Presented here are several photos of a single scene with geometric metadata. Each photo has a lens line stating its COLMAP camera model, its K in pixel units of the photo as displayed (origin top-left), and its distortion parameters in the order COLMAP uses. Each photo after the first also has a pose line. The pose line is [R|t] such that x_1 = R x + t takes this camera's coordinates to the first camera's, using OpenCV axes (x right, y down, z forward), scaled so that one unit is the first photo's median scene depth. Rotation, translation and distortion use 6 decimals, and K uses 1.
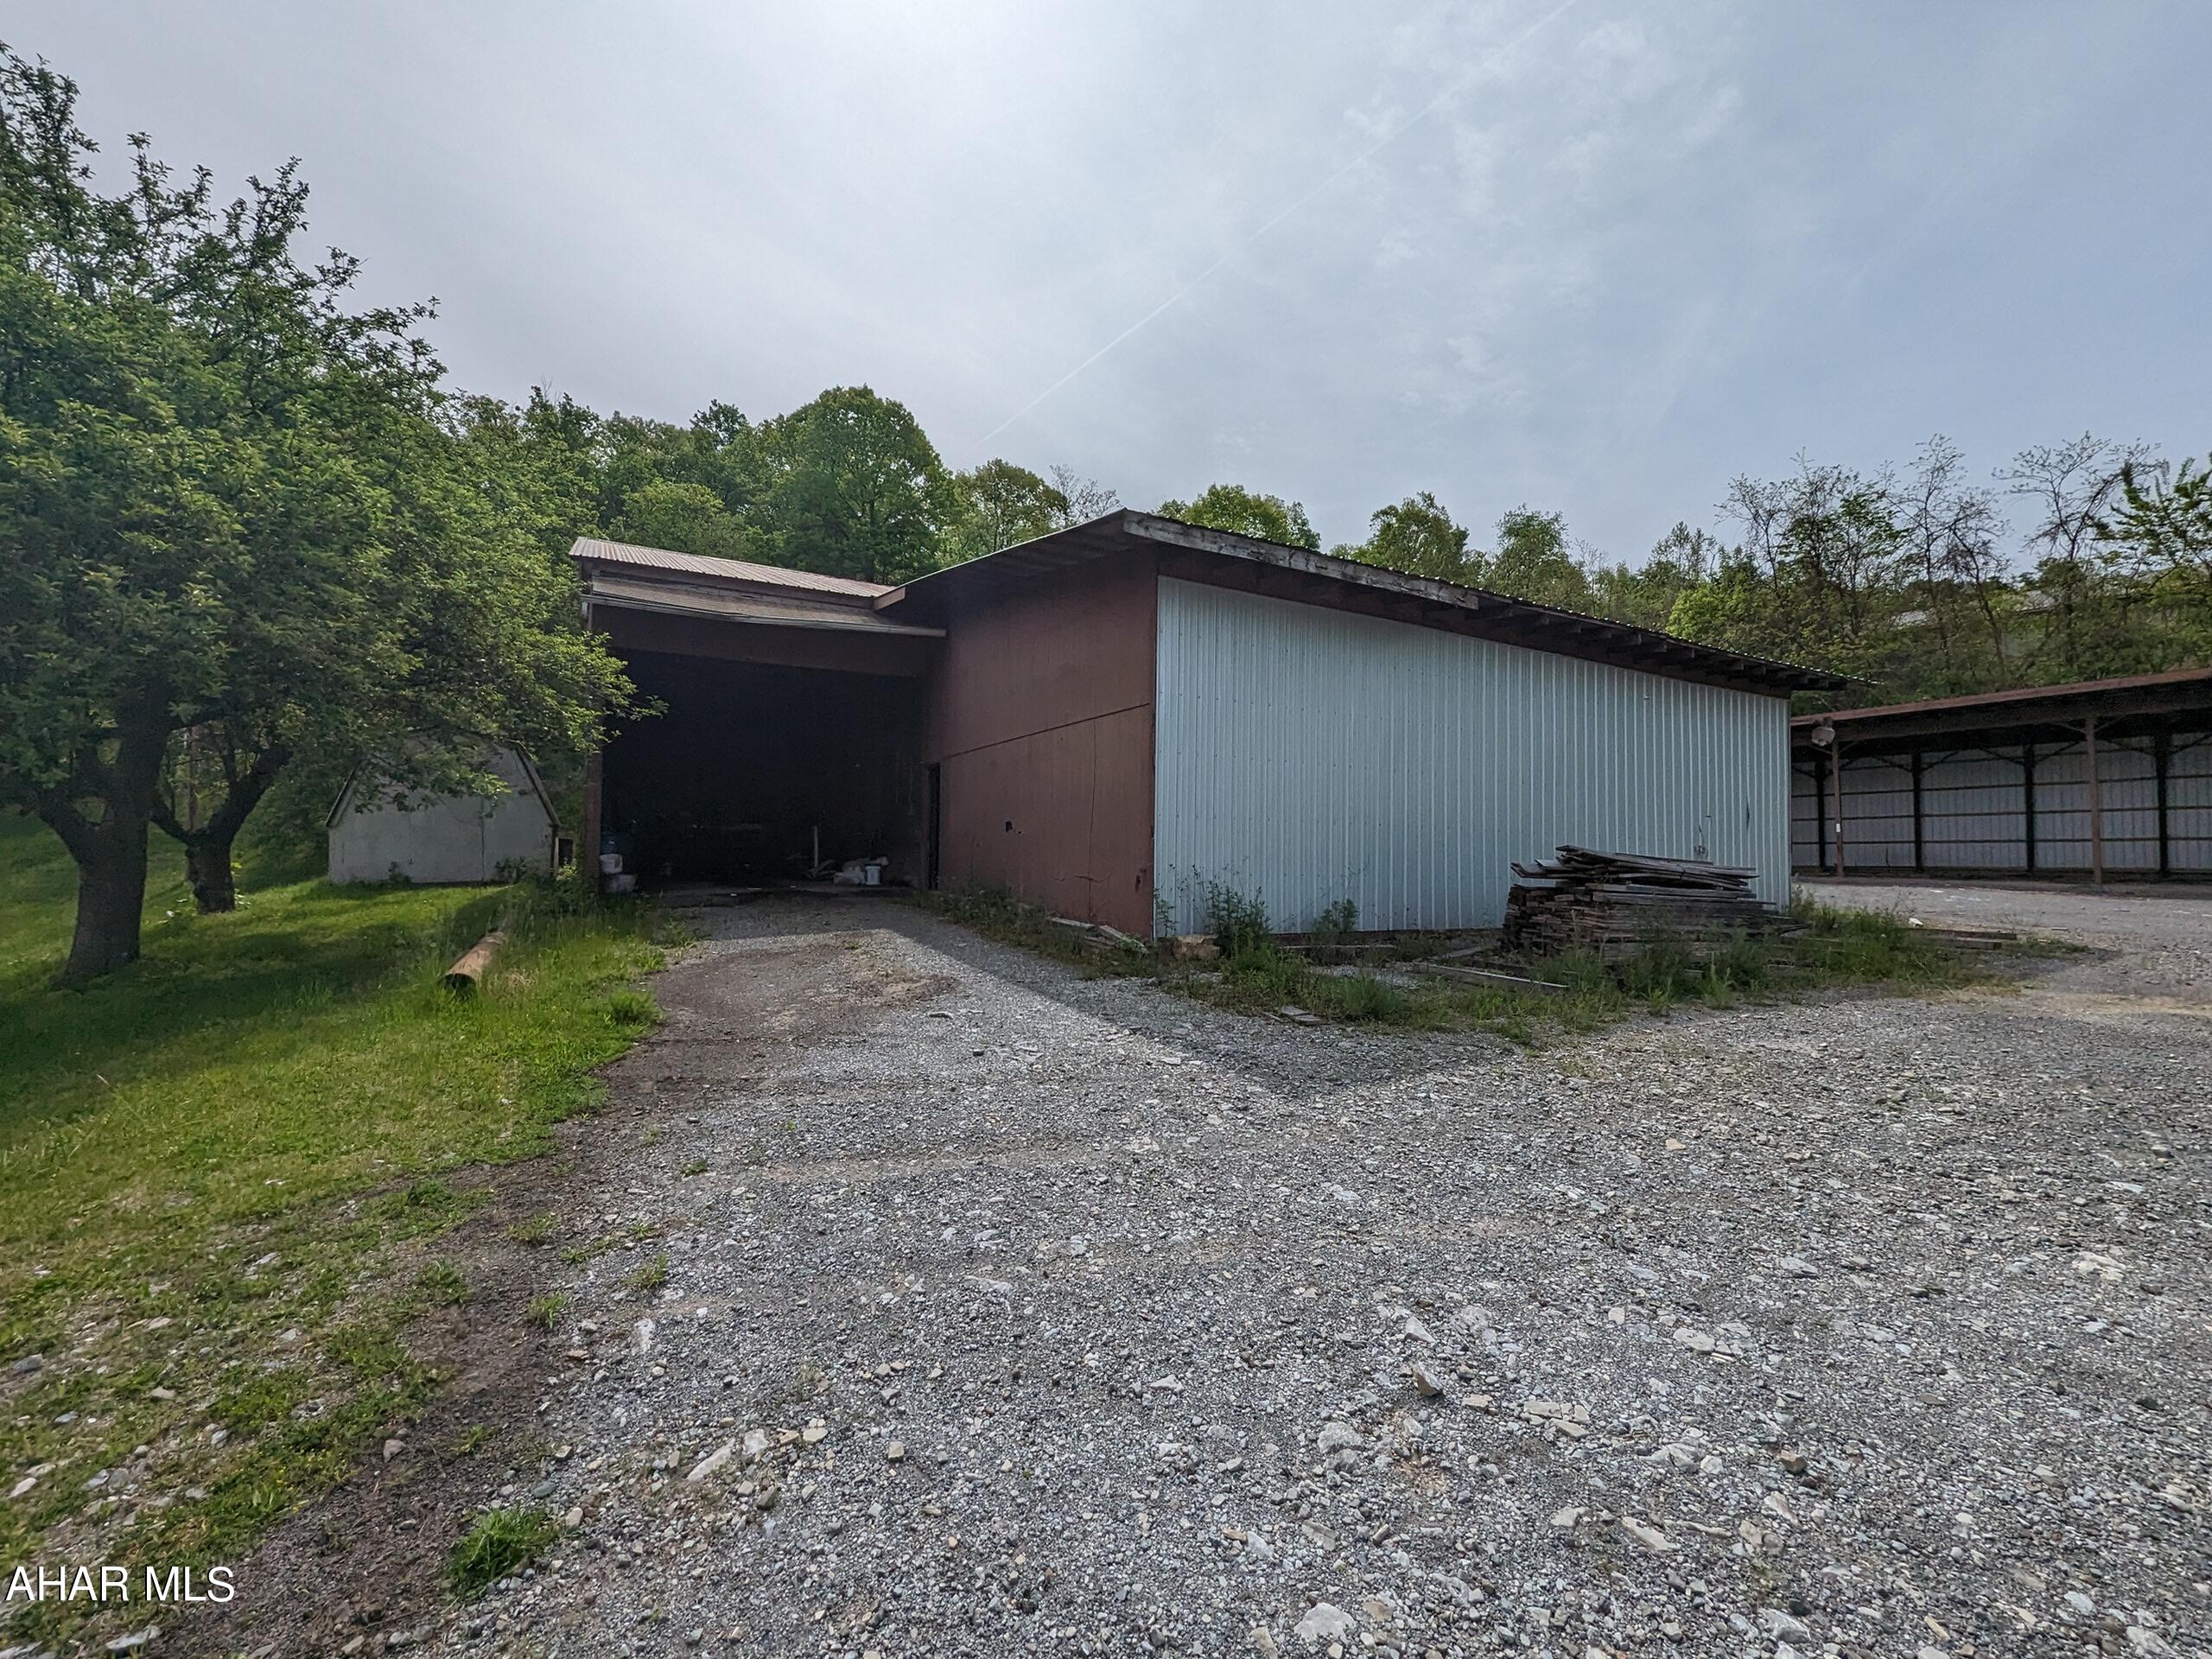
lens RADIAL K [[888.8, 0, 1107.3], [0, 888.8, 834.0], [0, 0, 1]] dist [0.000065, 0.000381]
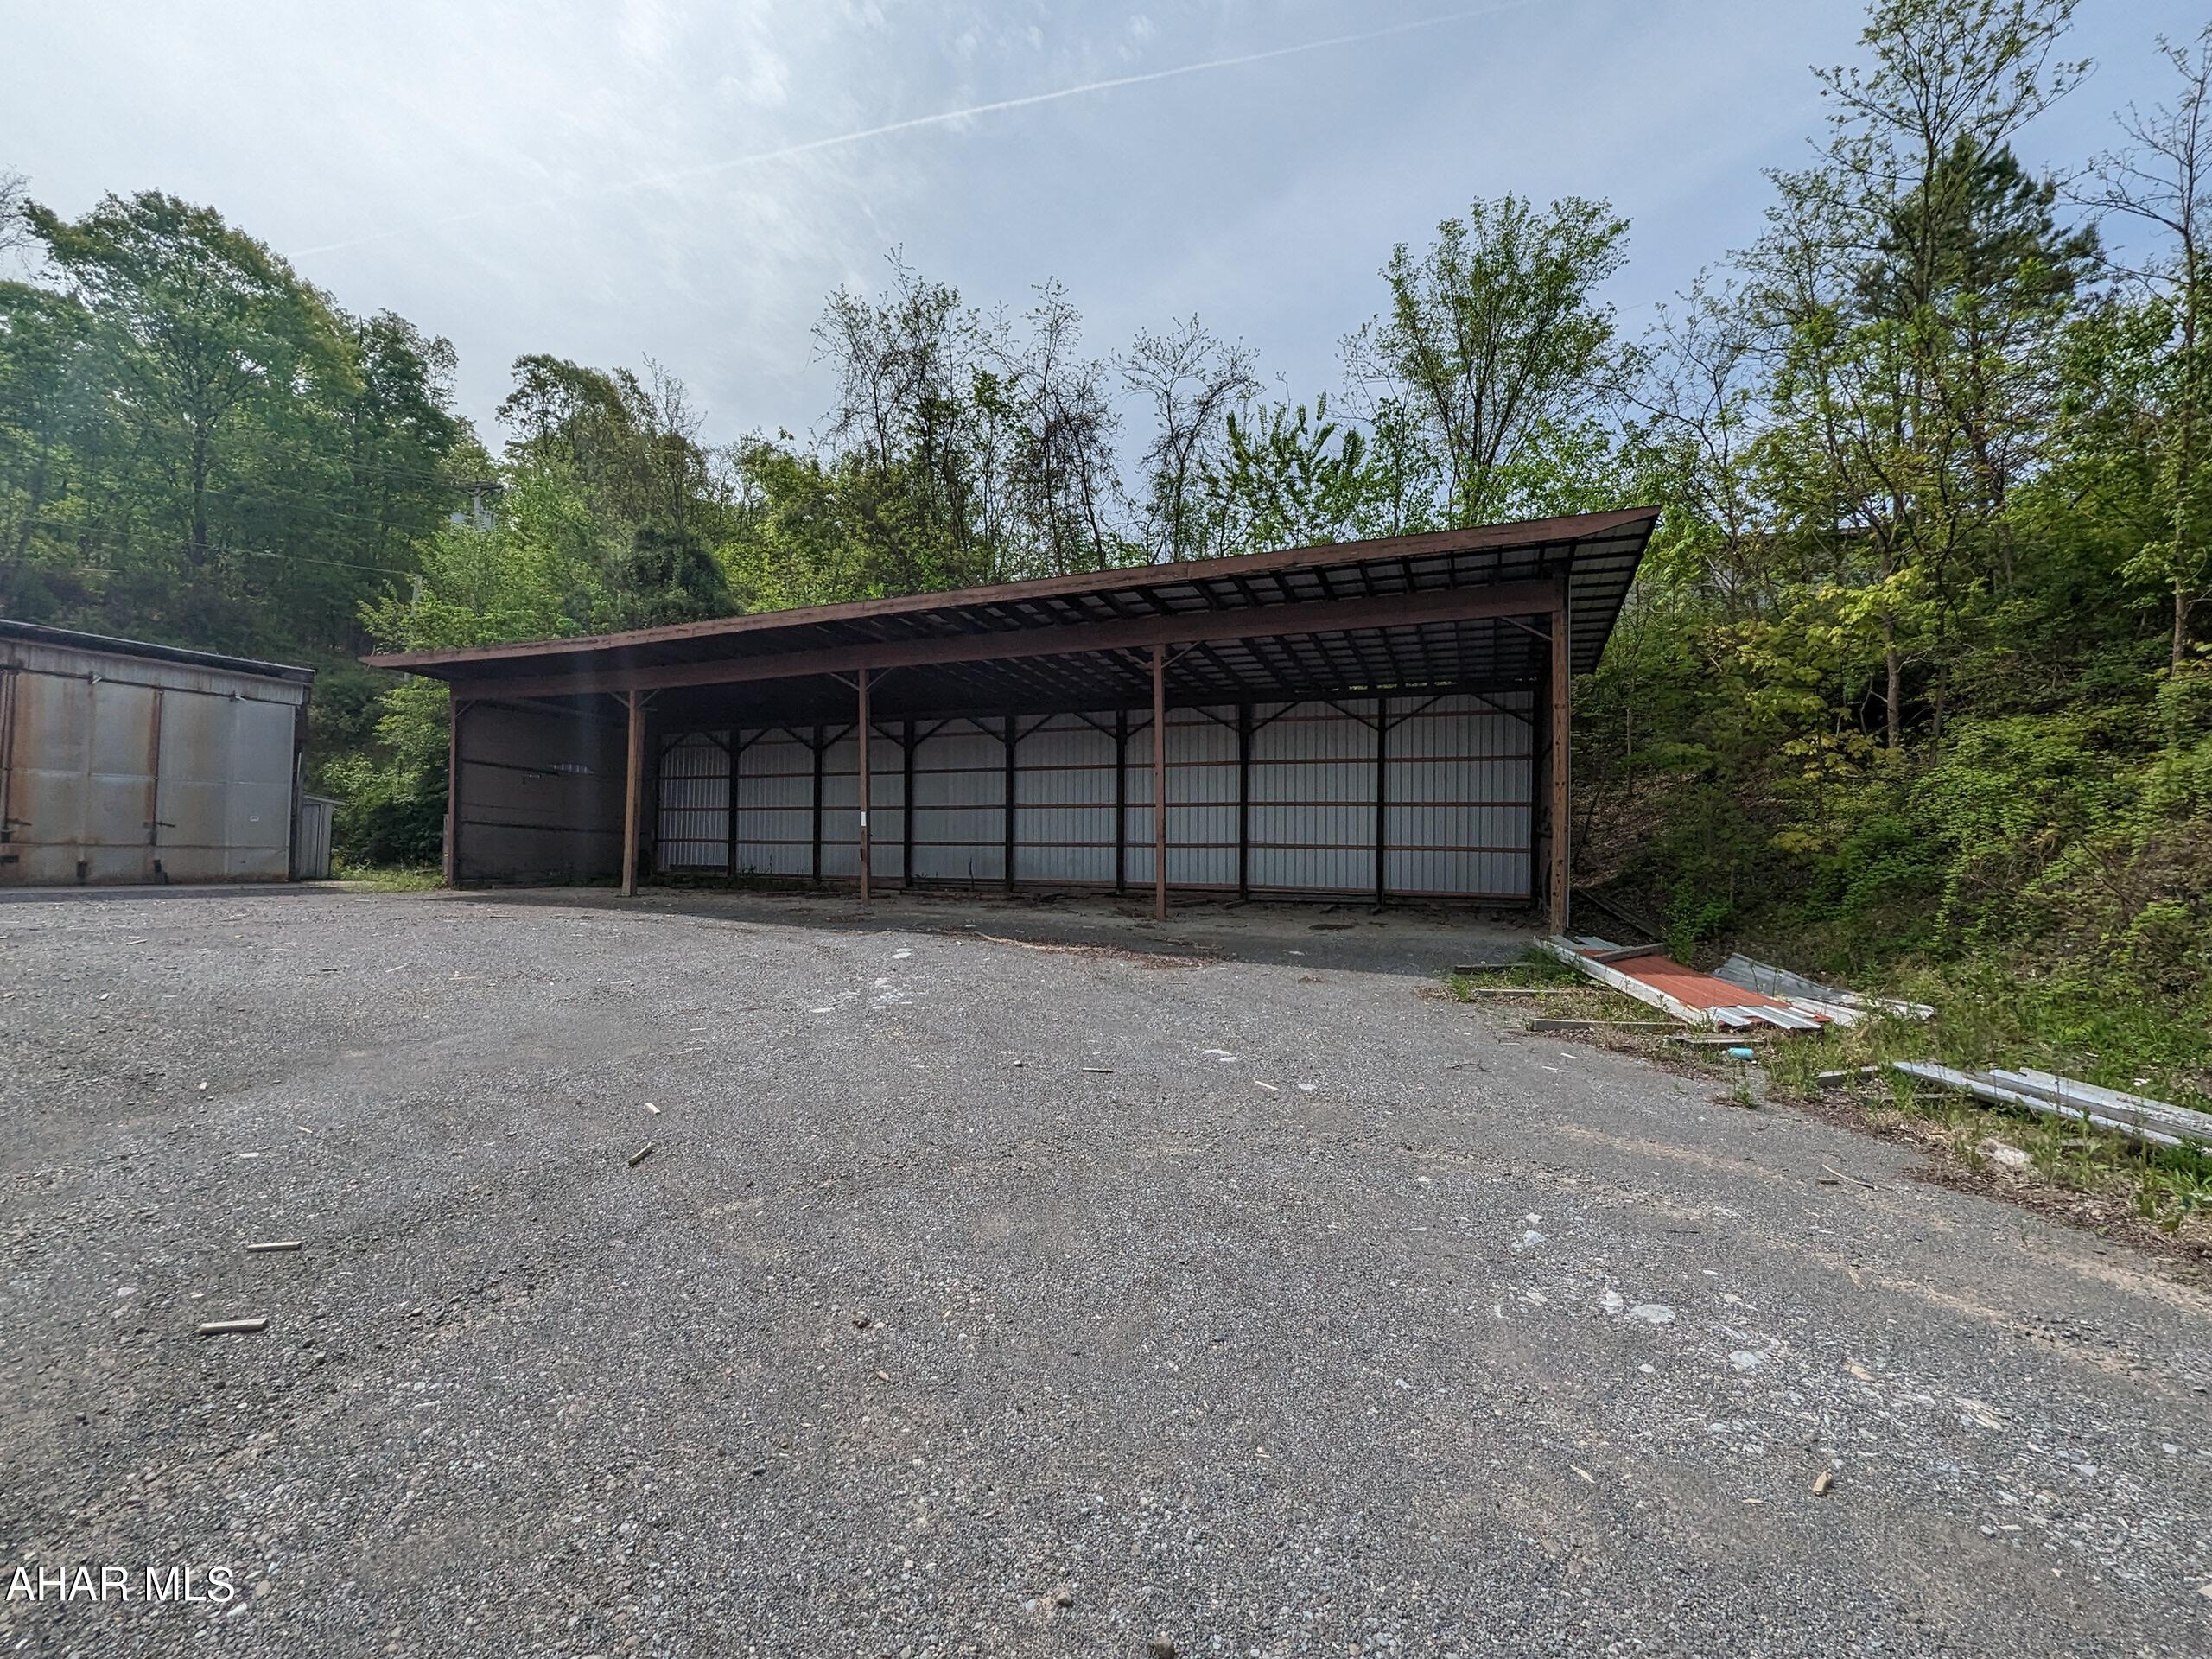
lens RADIAL K [[888.8, 0, 1105.6], [0, 888.8, 831.8], [0, 0, 1]] dist [0.000065, 0.000381]
pose [[0.789262, 0.029520, 0.613347, 0.563617], [-0.022504, 0.999563, -0.019150, 0.010672], [-0.613645, 0.001312, 0.789581, 0.425478]]
